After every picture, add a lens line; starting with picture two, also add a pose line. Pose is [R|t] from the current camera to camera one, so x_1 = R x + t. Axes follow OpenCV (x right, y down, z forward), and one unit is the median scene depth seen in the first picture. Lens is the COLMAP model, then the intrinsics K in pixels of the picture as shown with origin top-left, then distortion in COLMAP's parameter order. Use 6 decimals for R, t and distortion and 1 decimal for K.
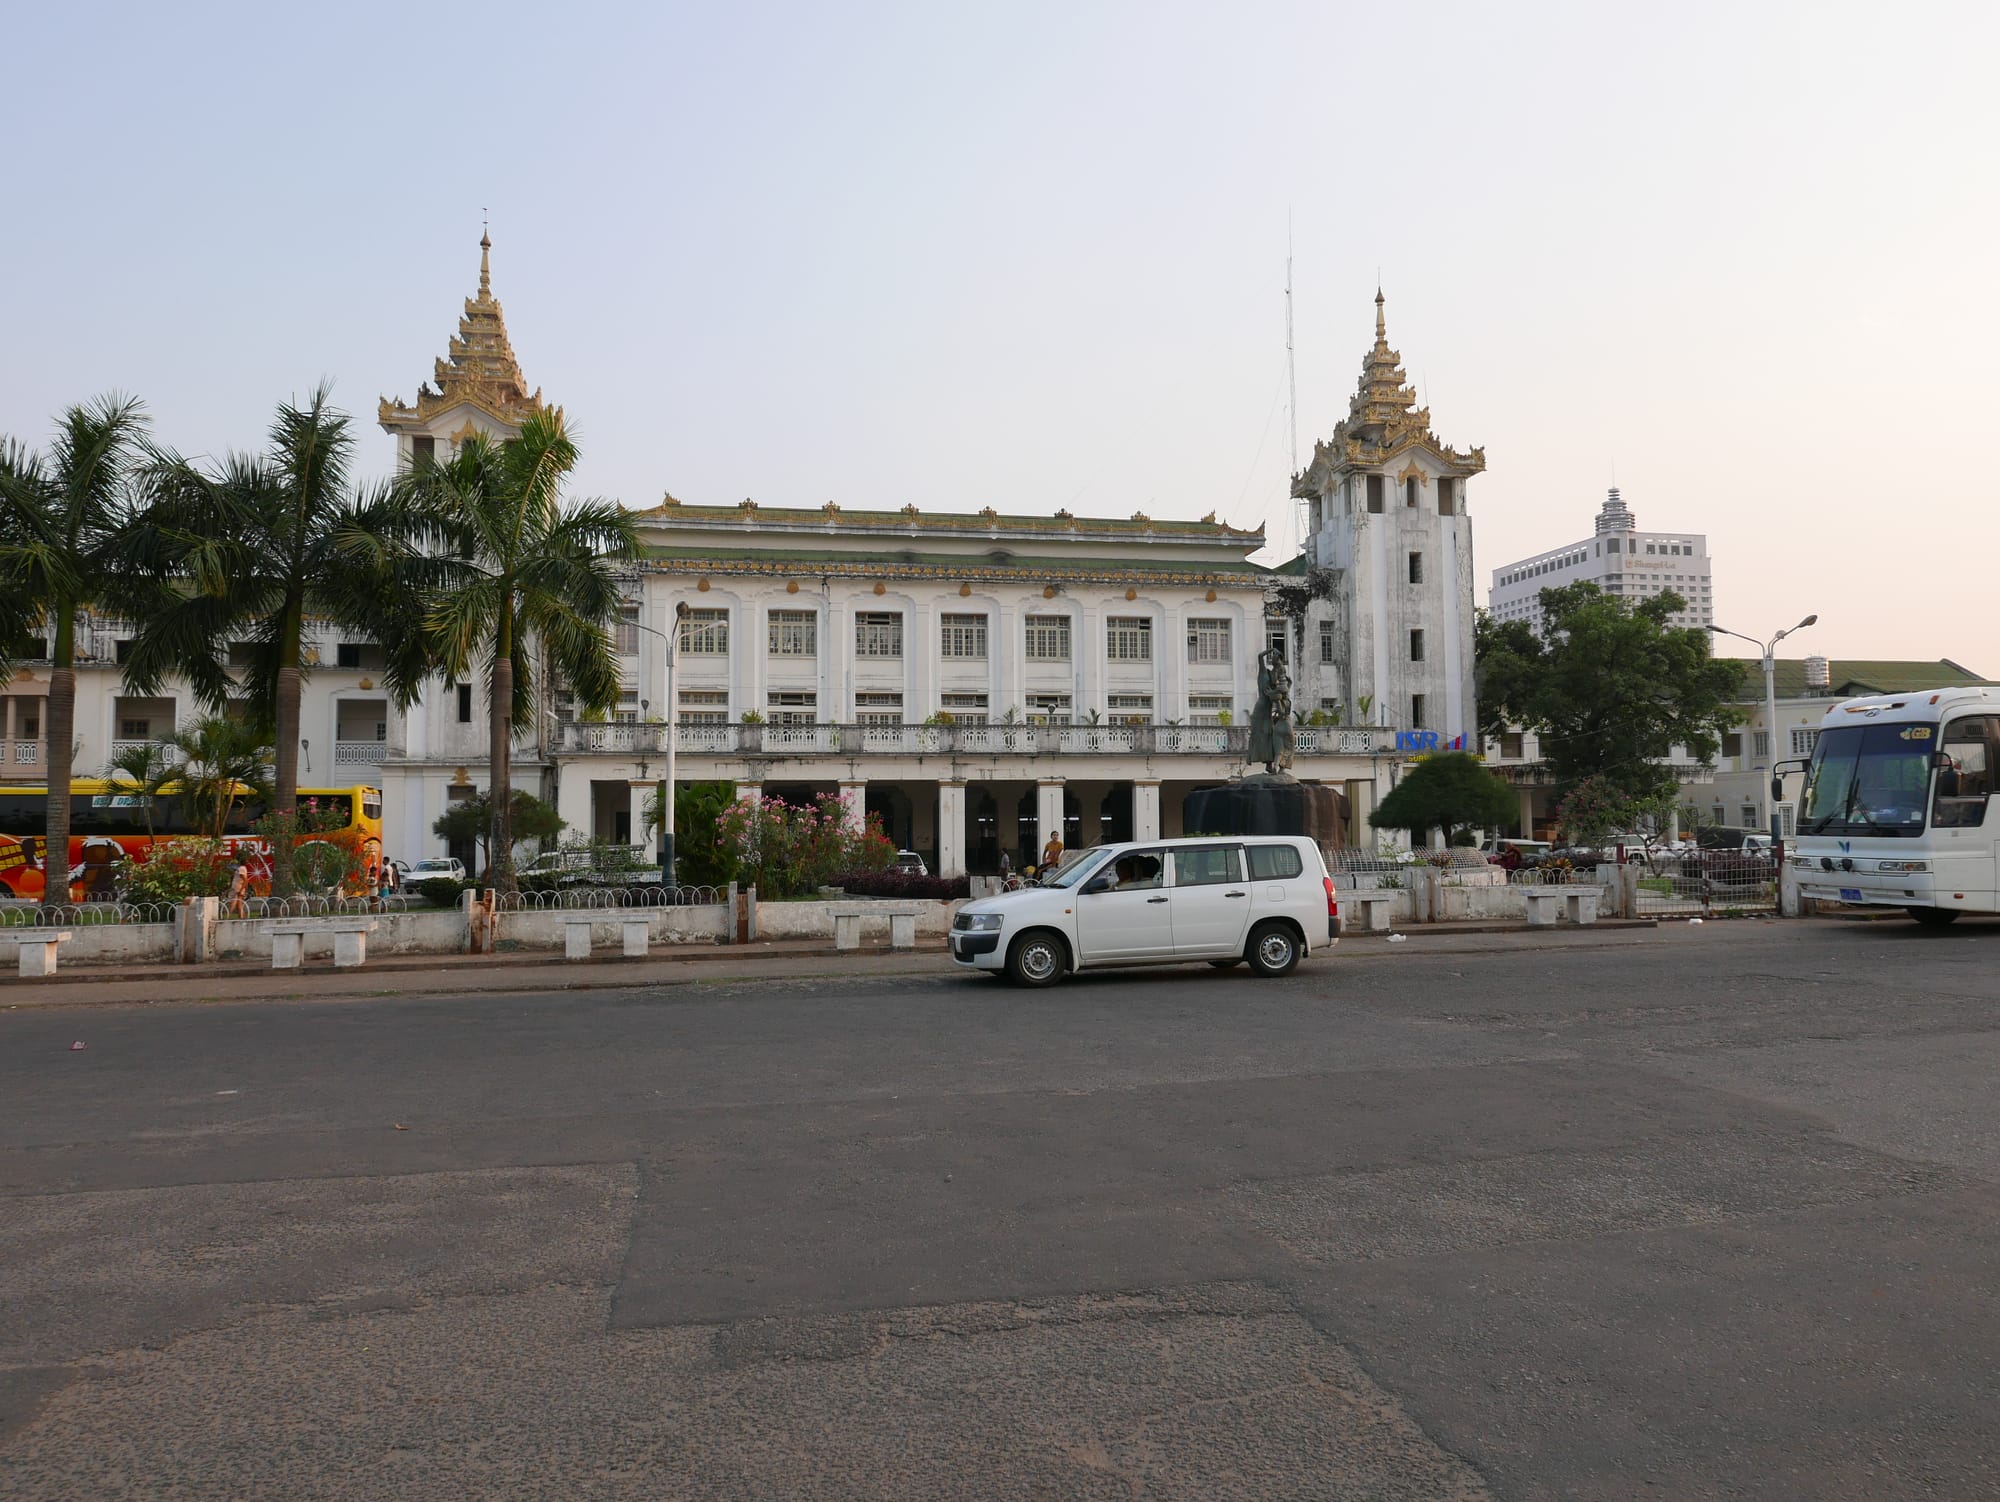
lens RADIAL K [[1429.3, 0, 1001.2], [0, 1429.3, 749.2], [0, 0, 1]] dist [-0.020474, 0.009309]
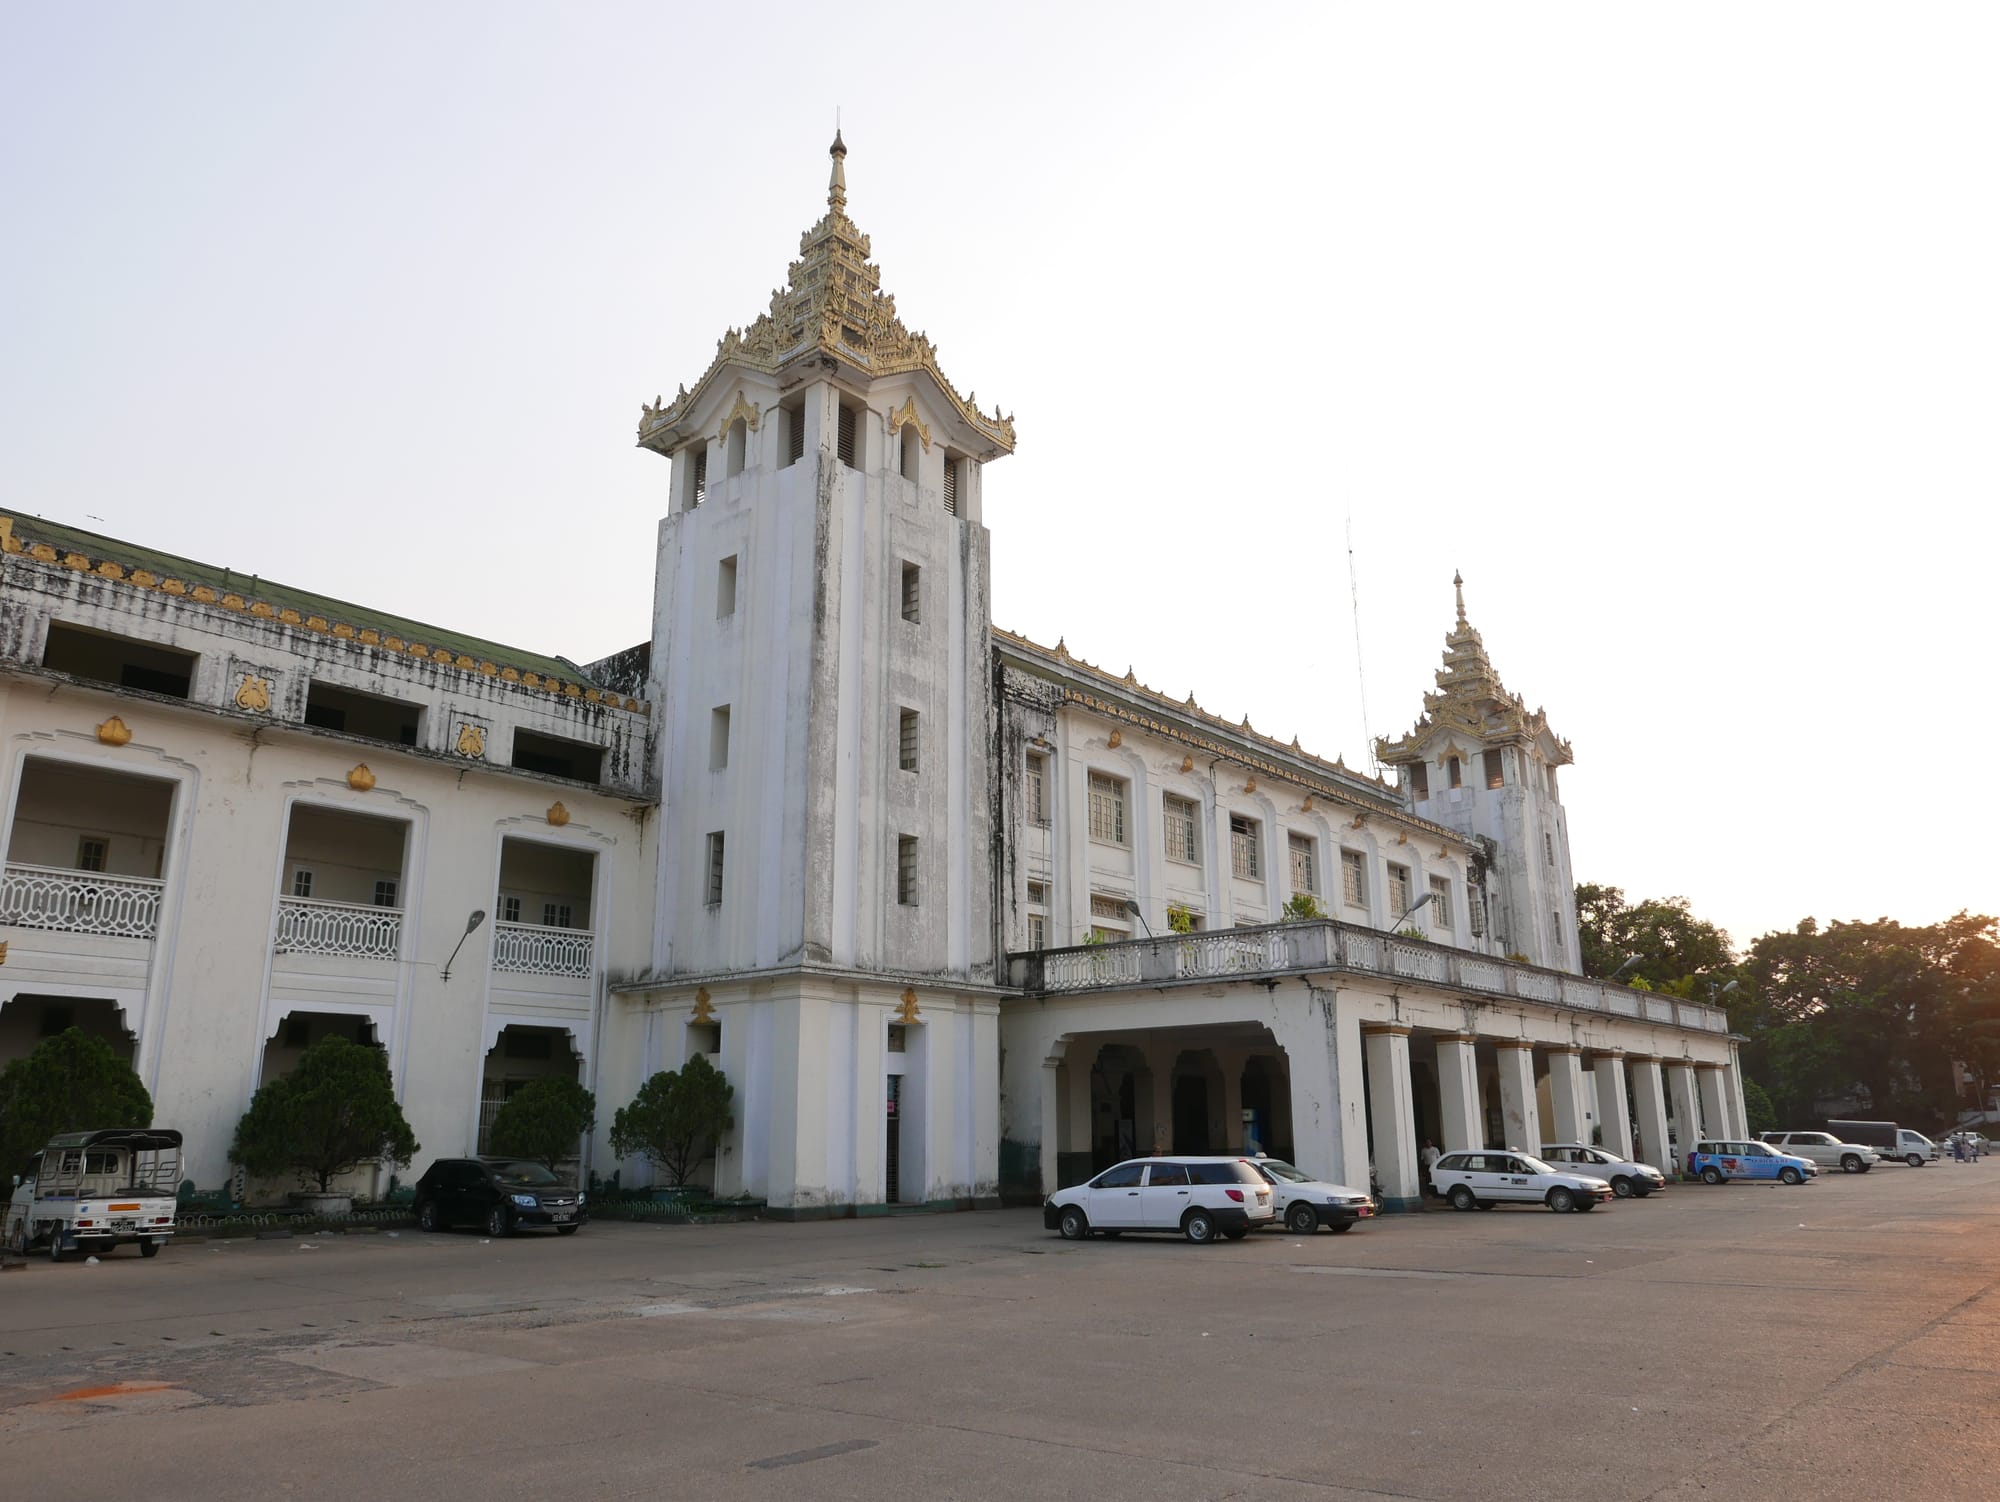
lens RADIAL K [[1429.3, 0, 1001.7], [0, 1429.3, 747.3], [0, 0, 1]] dist [-0.020474, 0.009309]
pose [[0.771796, 0.168944, 0.613016, -0.617744], [-0.031218, 0.972963, -0.228840, 0.040829], [-0.635103, 0.157480, 0.756203, 0.495699]]
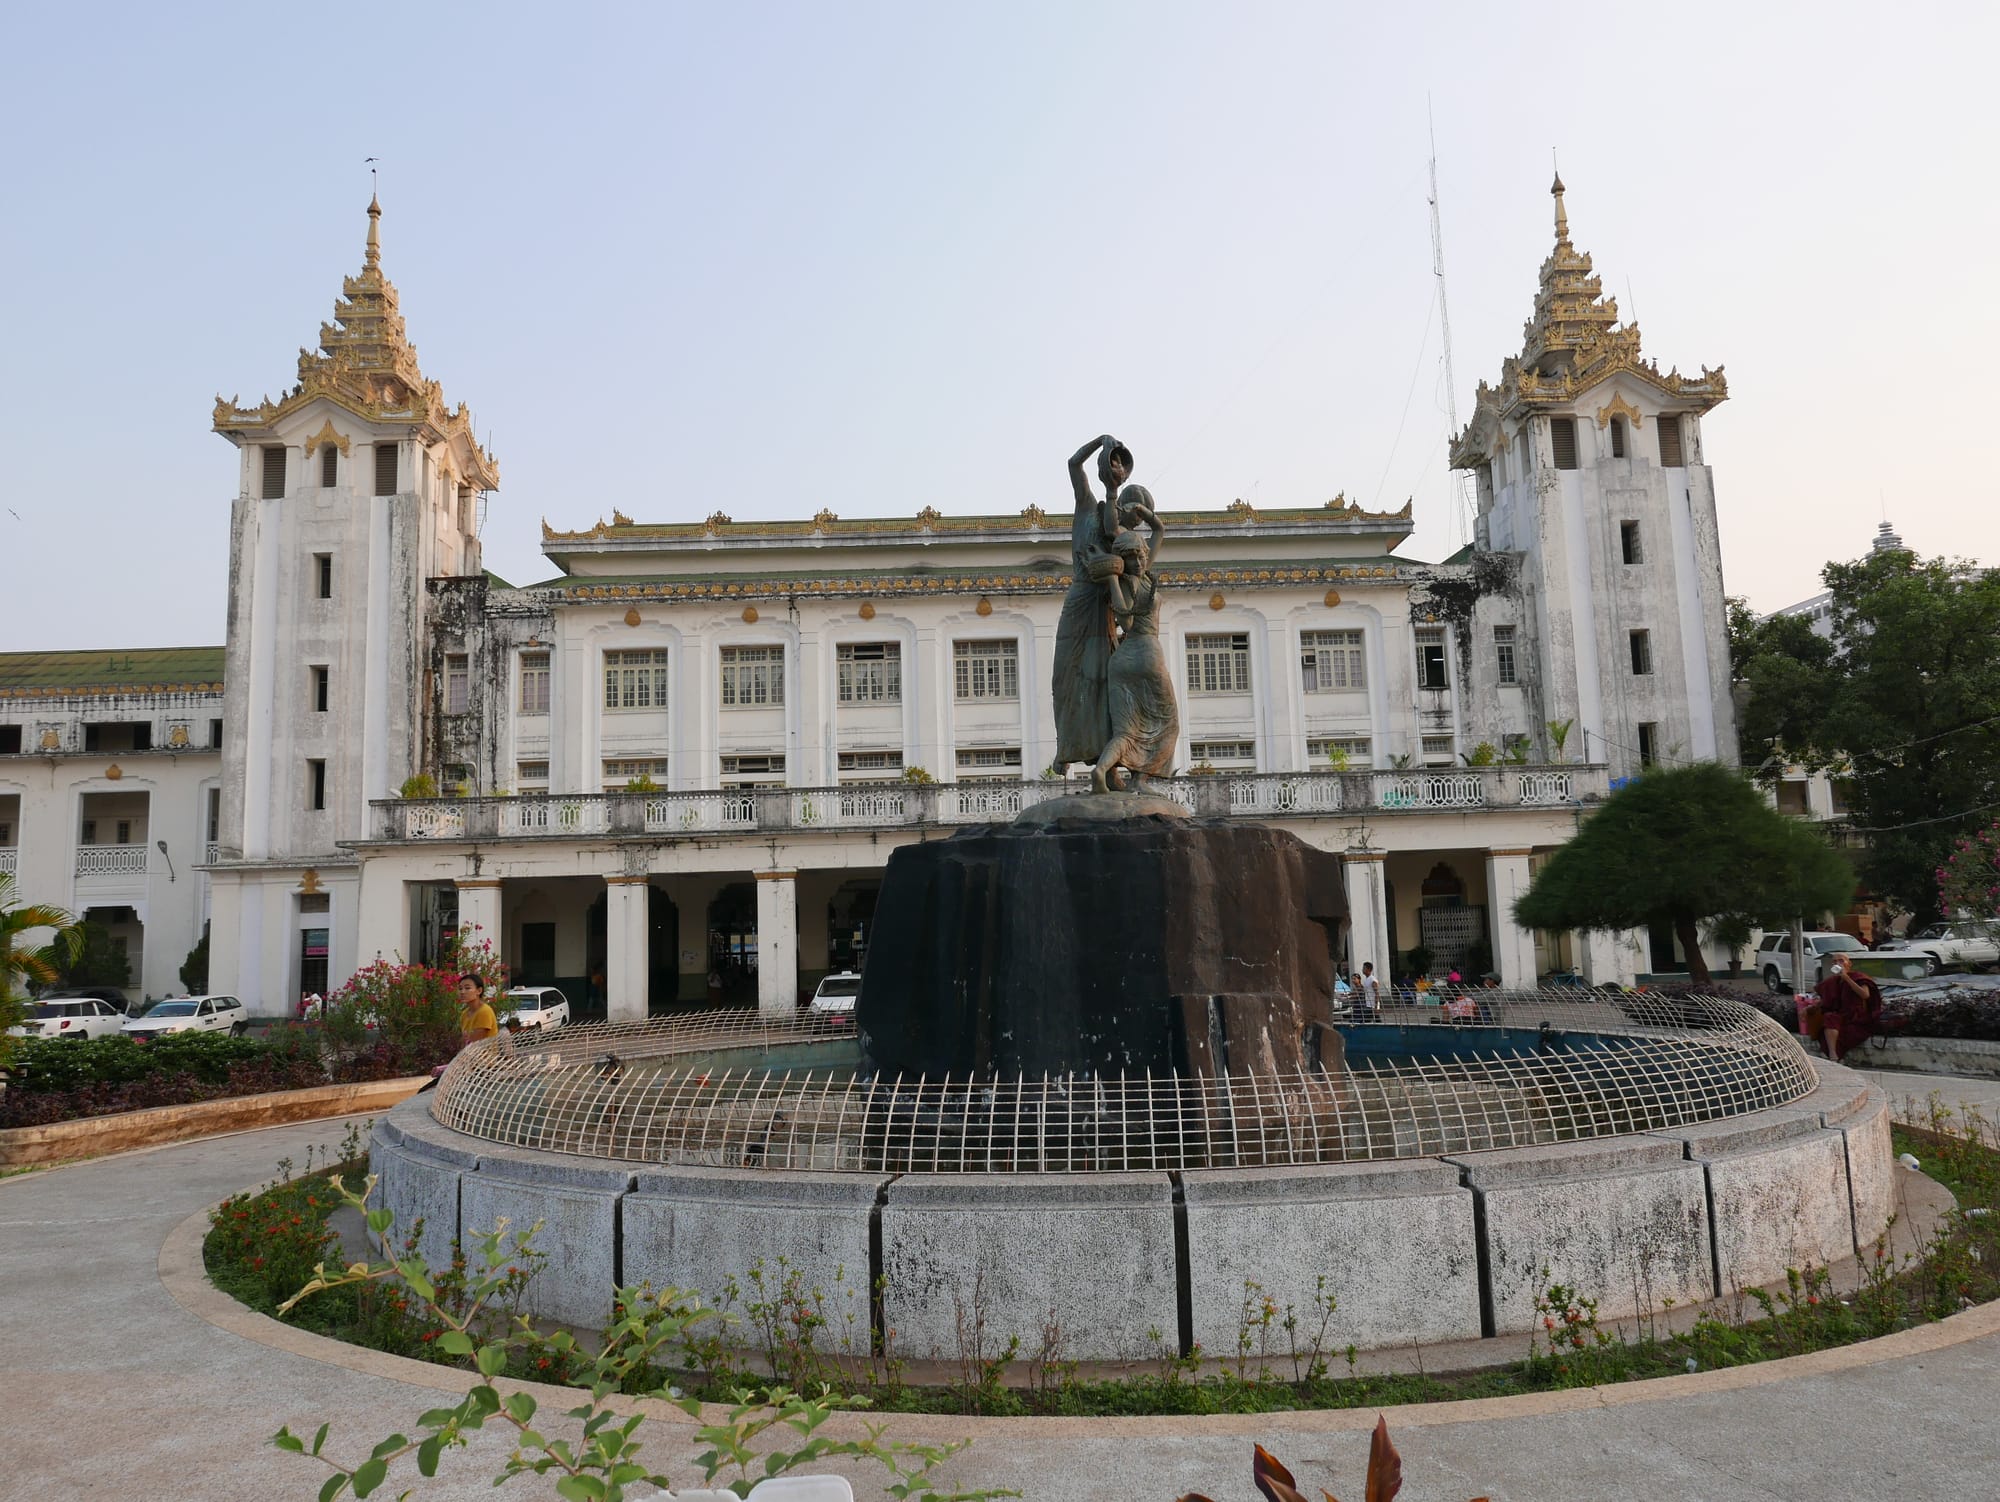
lens RADIAL K [[1429.3, 0, 1003.3], [0, 1429.3, 752.4], [0, 0, 1]] dist [-0.020474, 0.009309]
pose [[0.987218, -0.043267, -0.153387, 0.090658], [0.033228, 0.997172, -0.067415, 0.012292], [0.155870, 0.061456, 0.985864, 0.275160]]
